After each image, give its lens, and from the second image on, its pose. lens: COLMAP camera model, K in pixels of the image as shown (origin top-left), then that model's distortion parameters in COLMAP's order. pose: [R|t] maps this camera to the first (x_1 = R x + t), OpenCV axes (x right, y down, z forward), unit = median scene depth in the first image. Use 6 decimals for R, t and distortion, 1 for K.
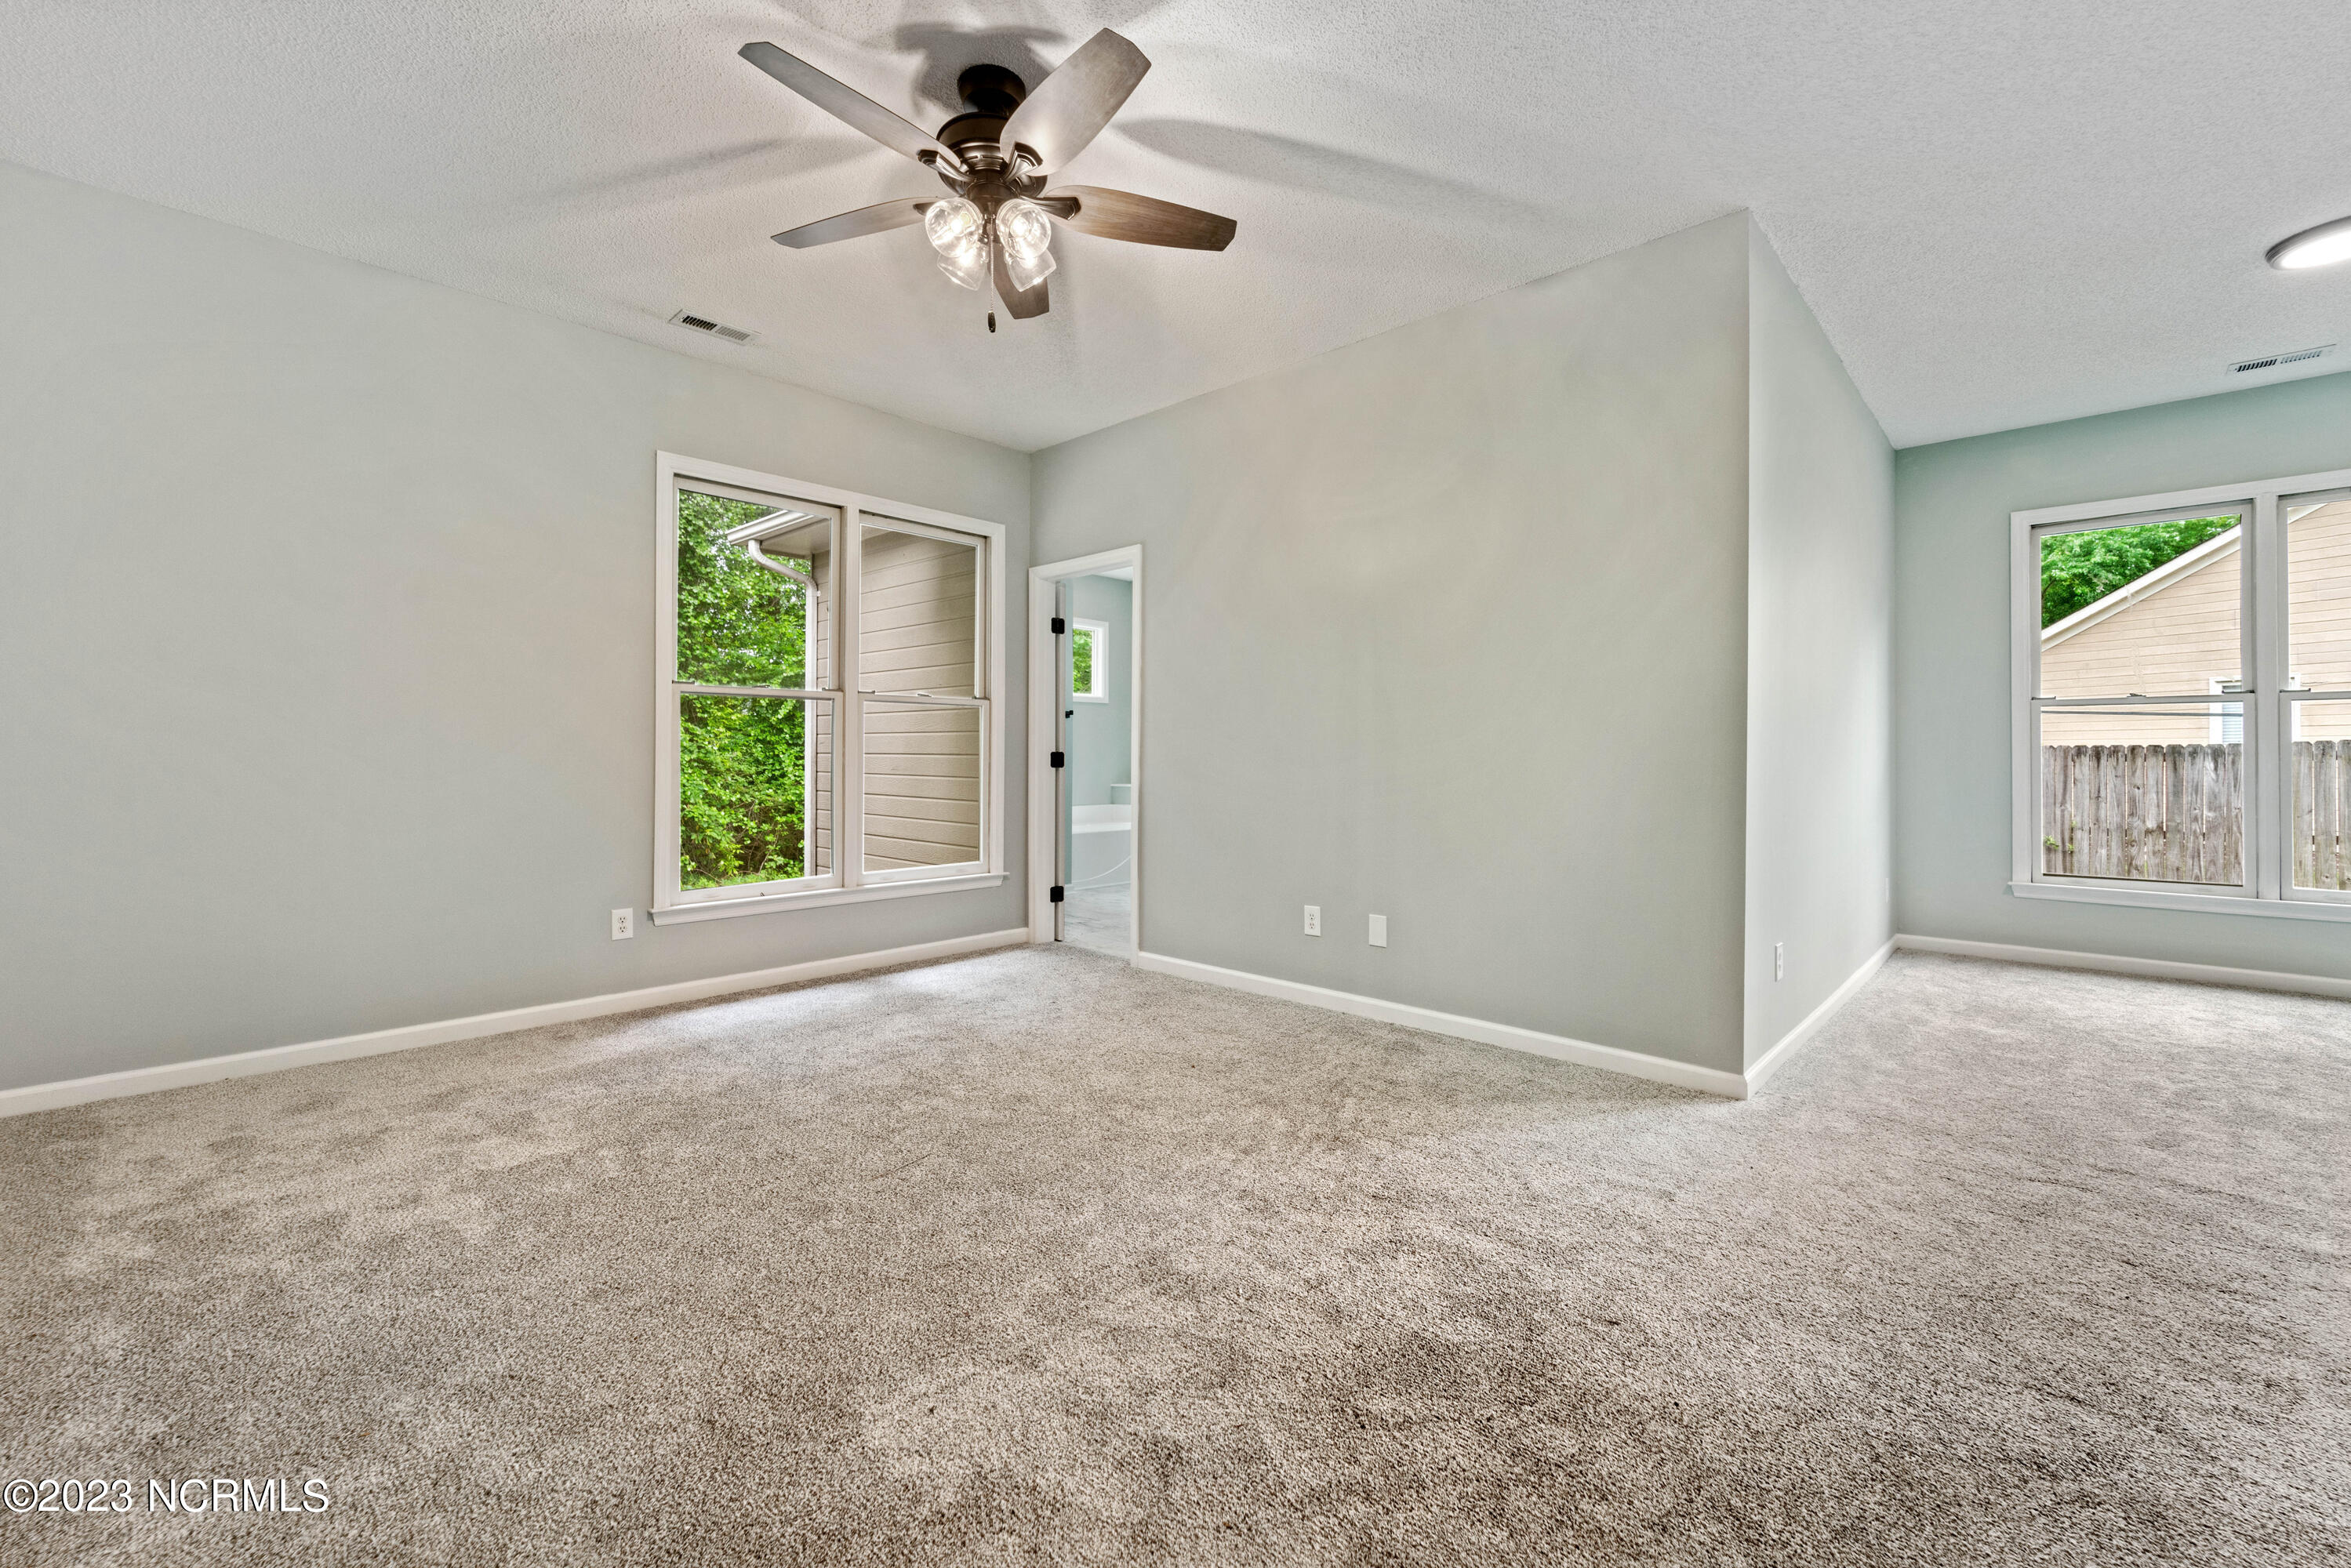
lens RADIAL K [[959.8, 0, 1178.4], [0, 959.8, 766.1], [0, 0, 1]] dist [0.002568, 0.000160]
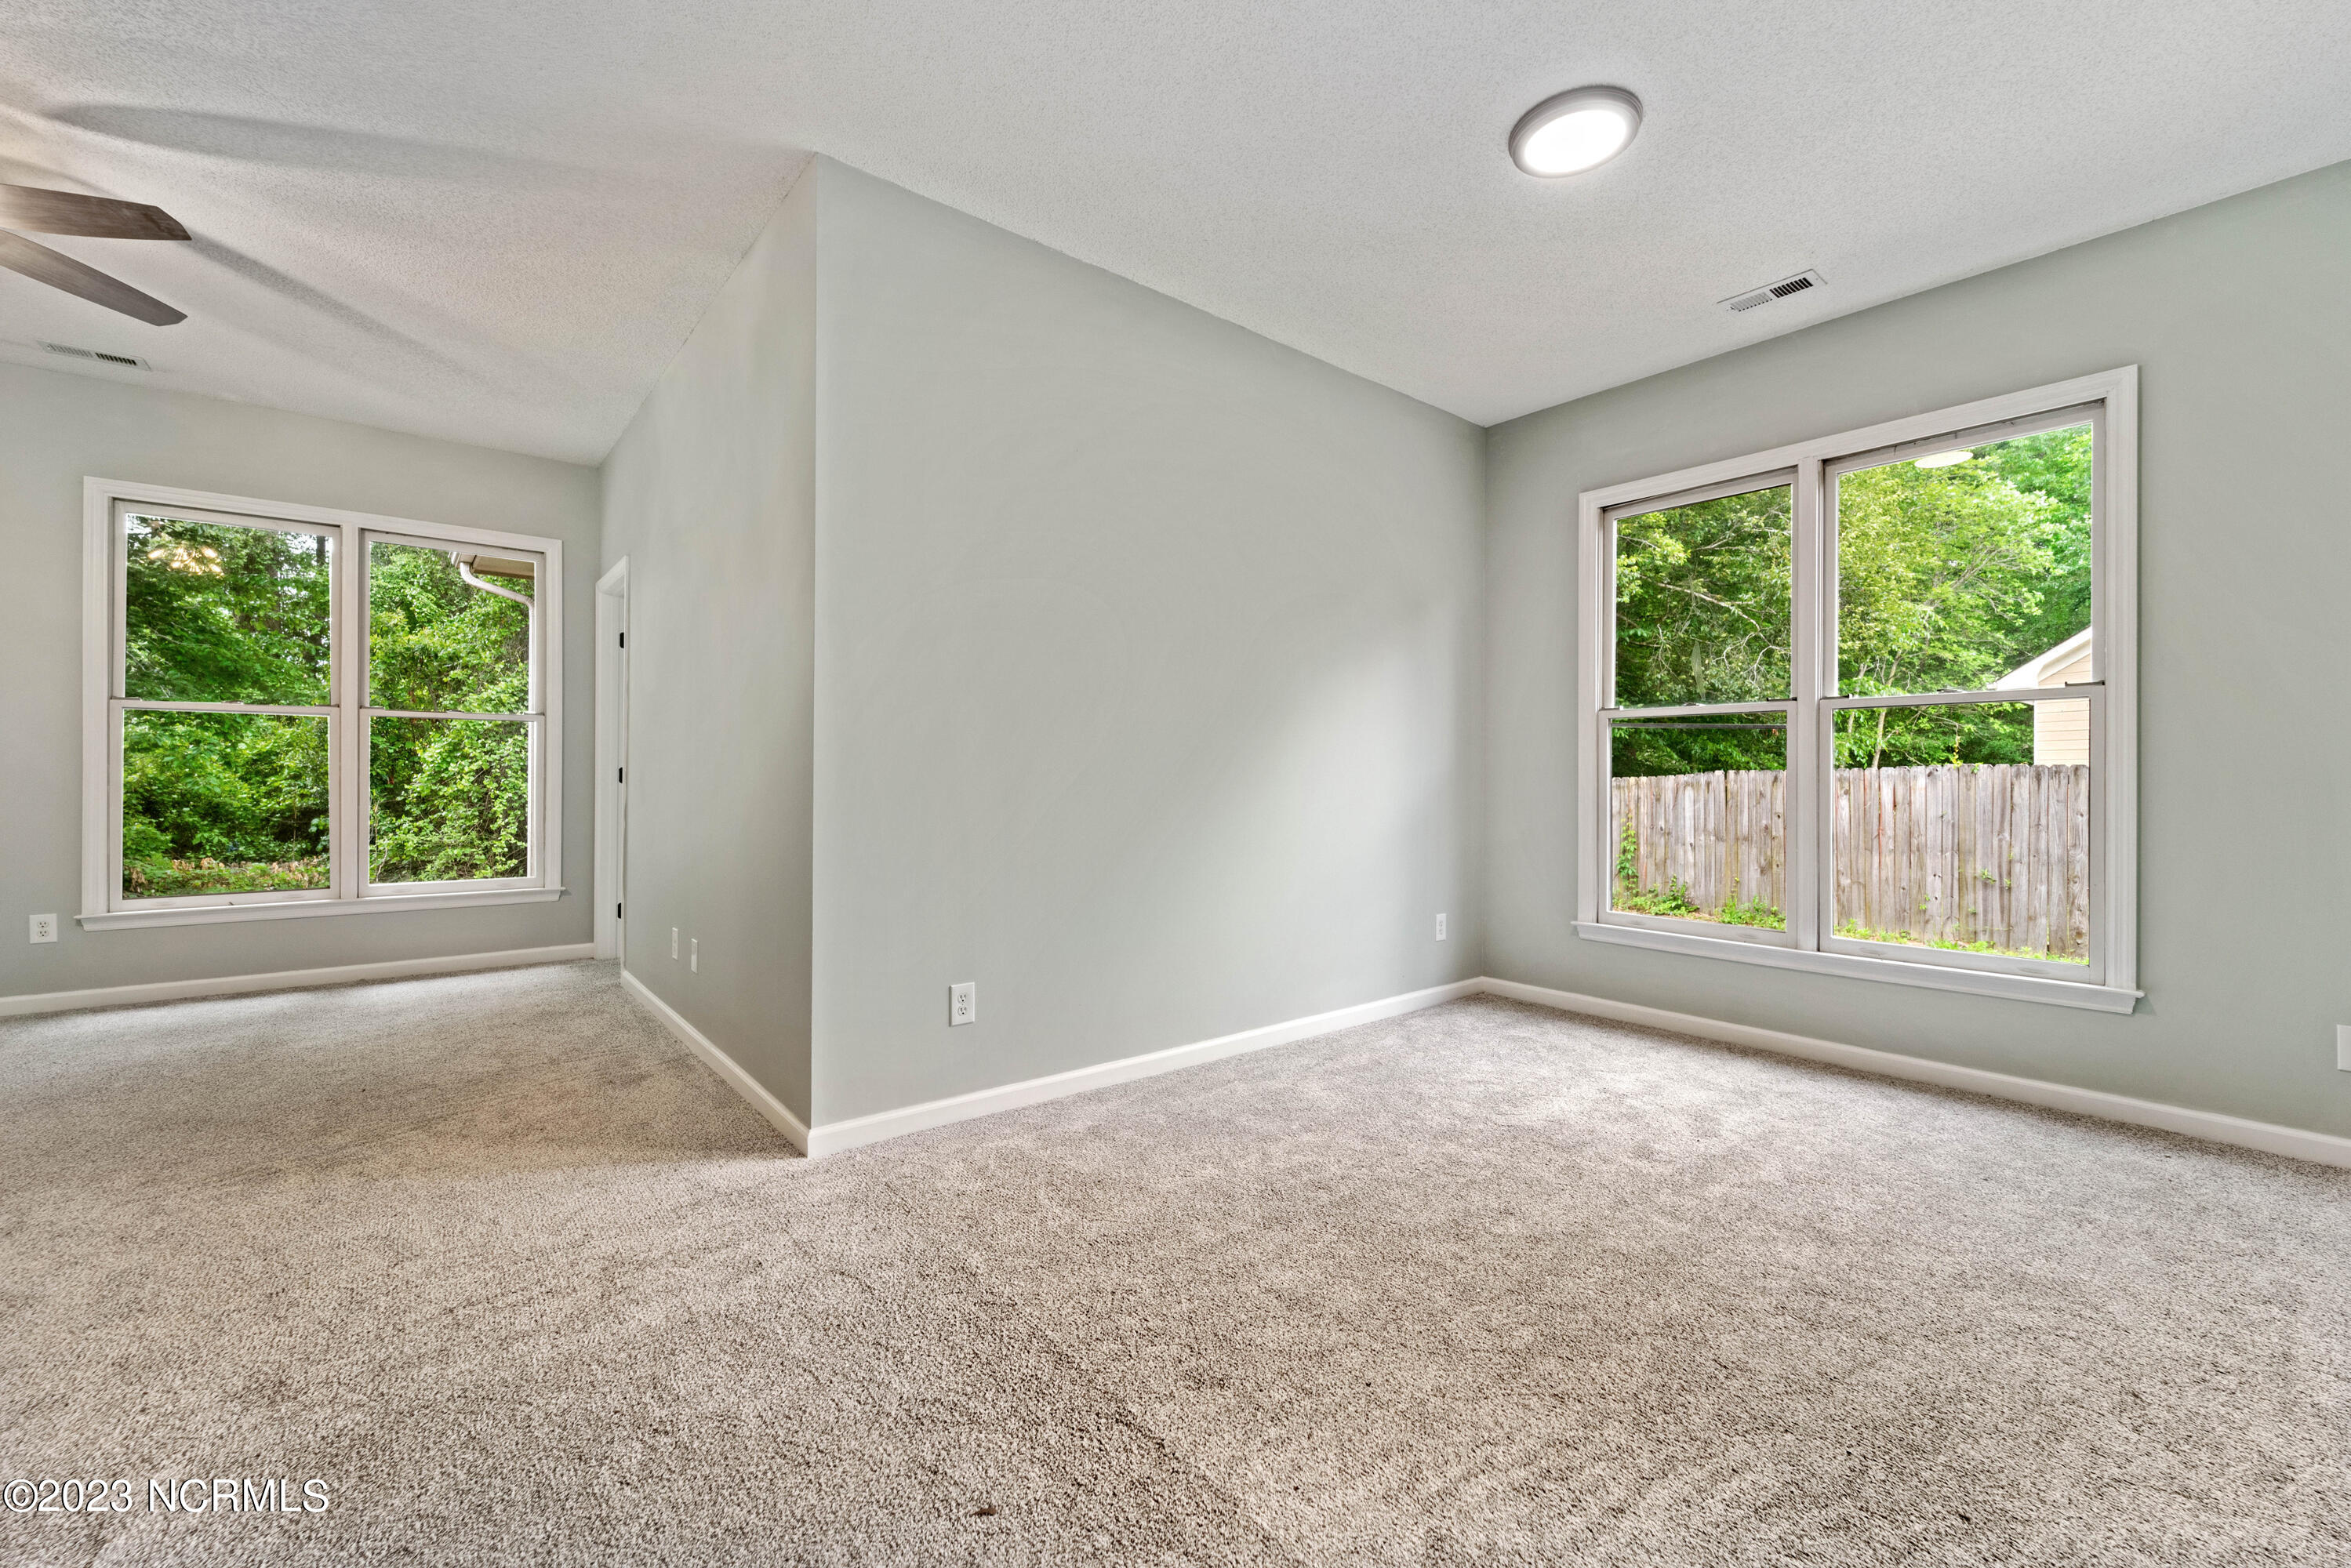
lens RADIAL K [[959.8, 0, 1174.1], [0, 959.8, 796.6], [0, 0, 1]] dist [0.002568, 0.000160]
pose [[0.990925, 0.007602, -0.134201, 0.706508], [-0.005646, 0.999872, 0.014953, -0.003153], [0.134297, -0.014059, 0.990841, 0.109102]]
